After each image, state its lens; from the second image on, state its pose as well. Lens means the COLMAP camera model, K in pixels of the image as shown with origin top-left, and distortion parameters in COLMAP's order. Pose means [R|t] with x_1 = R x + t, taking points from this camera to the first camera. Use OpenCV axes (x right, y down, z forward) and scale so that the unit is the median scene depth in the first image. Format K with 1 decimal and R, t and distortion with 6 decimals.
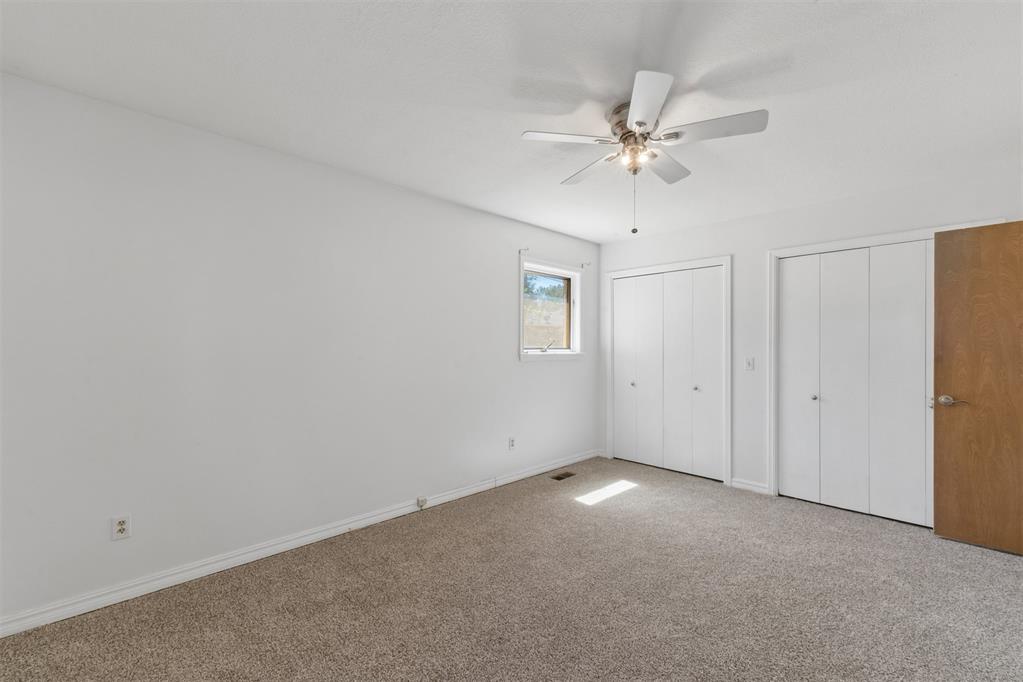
lens RADIAL K [[429.3, 0, 512.3], [0, 429.3, 346.5], [0, 0, 1]] dist [0.002464, -0.000173]
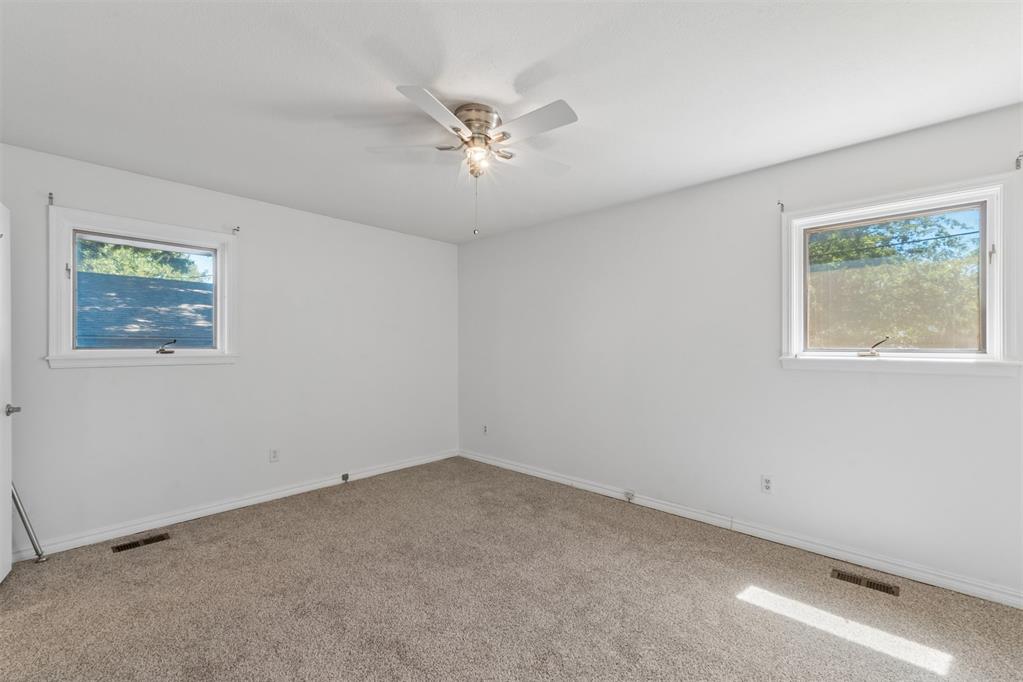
lens RADIAL K [[429.3, 0, 509.6], [0, 429.3, 345.2], [0, 0, 1]] dist [0.002464, -0.000173]
pose [[0.039304, -0.007894, -0.999196, 0.731159], [0.001015, 0.999969, -0.007860, 0.002643], [0.999227, -0.000705, 0.039311, 0.585158]]
